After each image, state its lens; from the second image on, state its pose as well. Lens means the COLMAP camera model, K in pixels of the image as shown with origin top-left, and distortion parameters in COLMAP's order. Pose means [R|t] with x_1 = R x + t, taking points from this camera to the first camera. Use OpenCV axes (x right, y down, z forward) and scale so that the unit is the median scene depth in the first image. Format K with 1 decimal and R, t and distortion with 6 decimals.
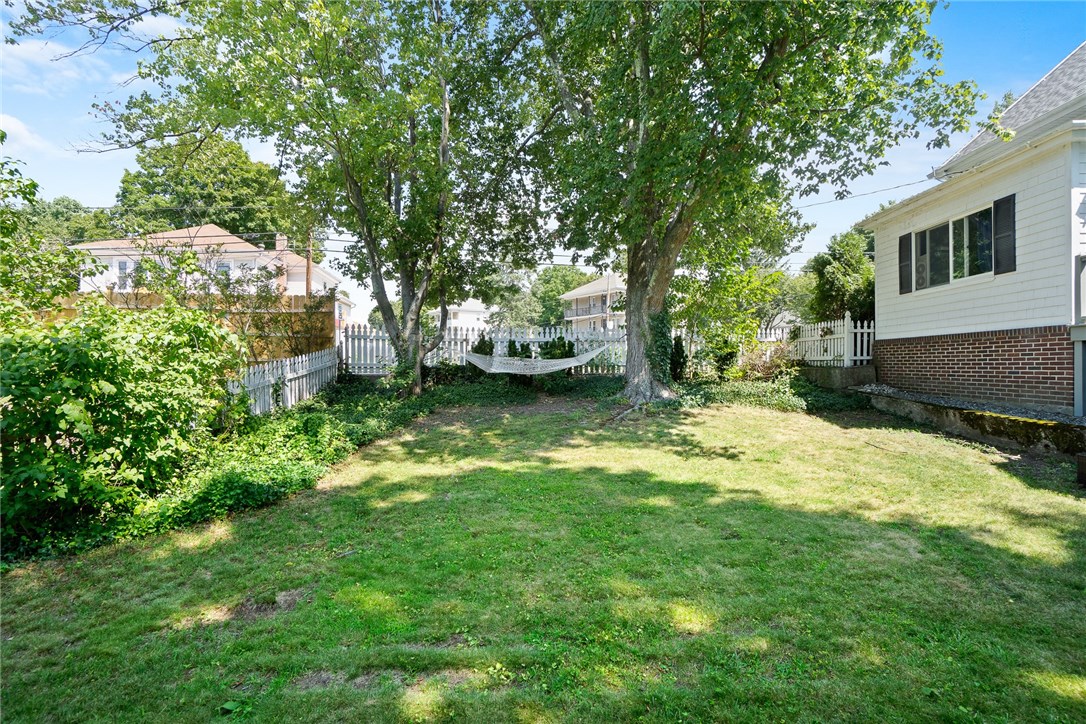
lens RADIAL K [[491.6, 0, 539.8], [0, 491.6, 359.5], [0, 0, 1]] dist [-0.059314, 0.018052]
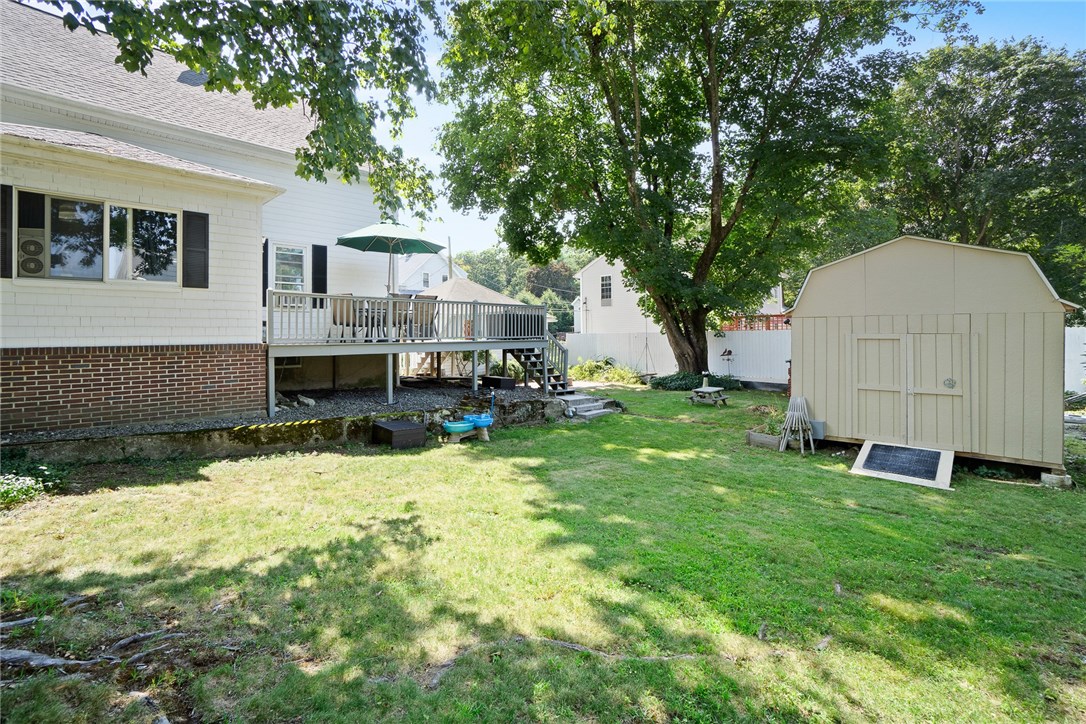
lens RADIAL K [[515.8, 0, 510.1], [0, 515.8, 329.1], [0, 0, 1]] dist [-0.002799, 0.000759]
pose [[-0.728348, 0.020949, 0.684887, -0.226710], [0.004126, 0.999648, -0.026189, -0.061196], [-0.685195, -0.016249, -0.728178, 1.261311]]
